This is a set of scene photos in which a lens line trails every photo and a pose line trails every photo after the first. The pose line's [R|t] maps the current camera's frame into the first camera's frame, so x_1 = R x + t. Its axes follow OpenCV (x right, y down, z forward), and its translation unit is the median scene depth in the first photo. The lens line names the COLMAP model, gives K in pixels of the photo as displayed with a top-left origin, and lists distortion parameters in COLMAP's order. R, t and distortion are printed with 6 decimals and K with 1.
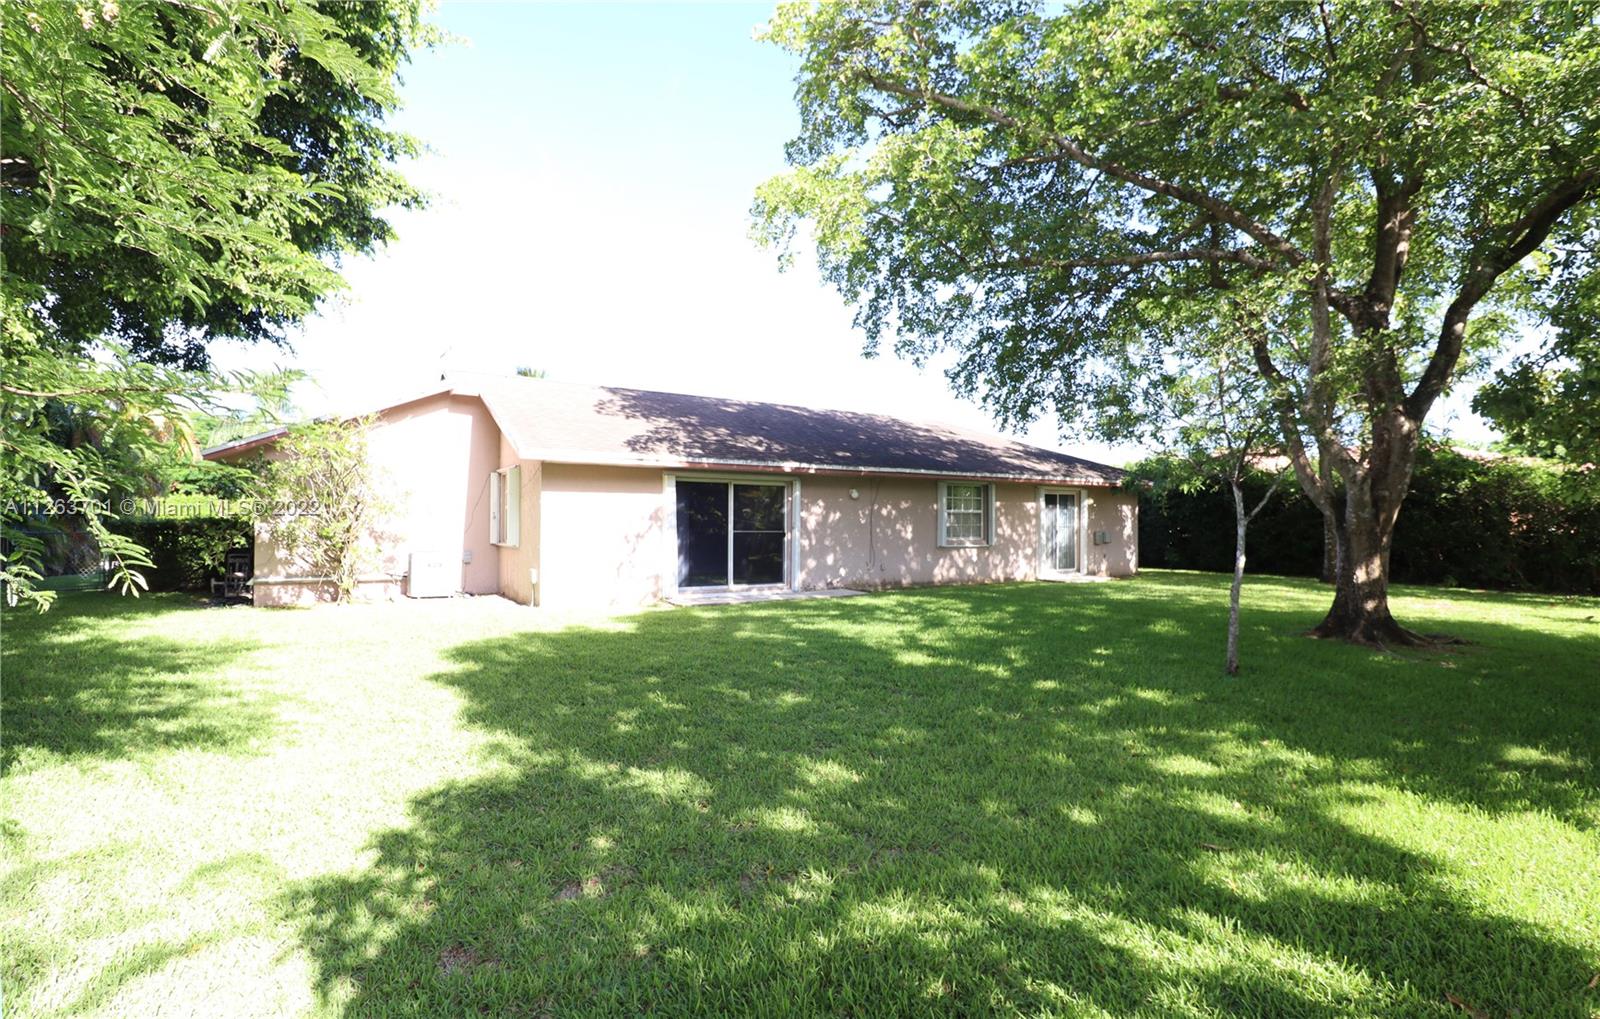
lens RADIAL K [[761.5, 0, 805.5], [0, 761.5, 511.7], [0, 0, 1]] dist [-0.006809, -0.004187]
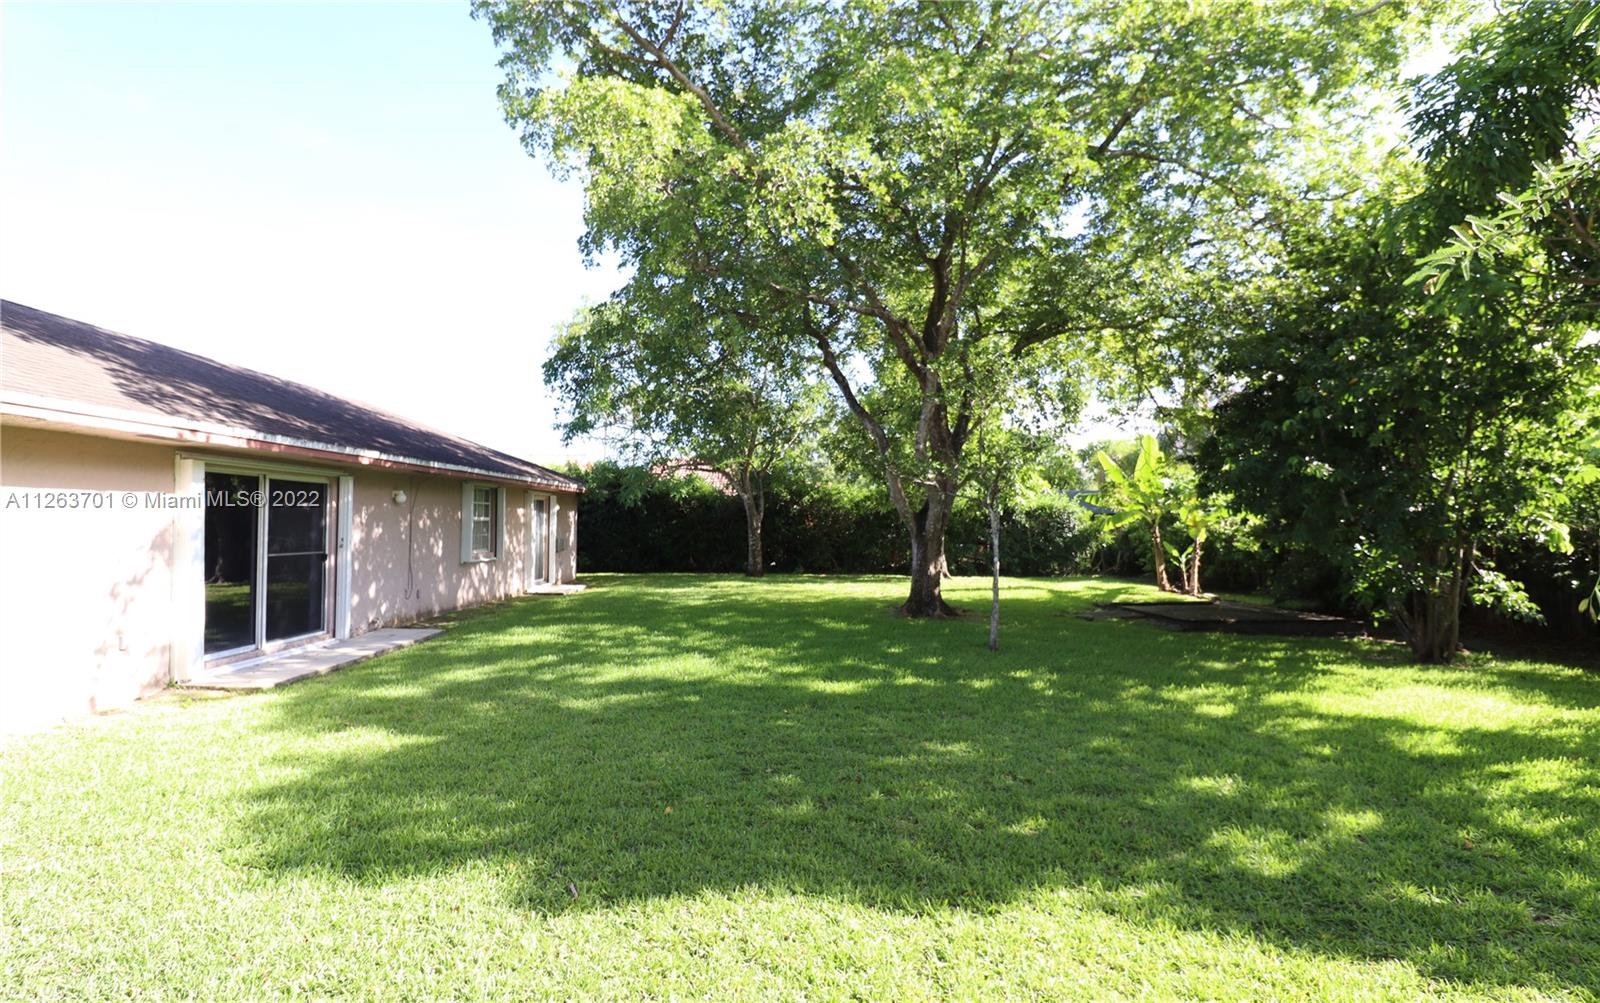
lens RADIAL K [[767.3, 0, 806.4], [0, 767.3, 511.1], [0, 0, 1]] dist [-0.004741, -0.000498]
pose [[0.510638, 0.006201, 0.859773, -0.387459], [-0.007084, 0.999970, -0.003005, -0.011263], [-0.859766, -0.004556, 0.510667, 0.306291]]
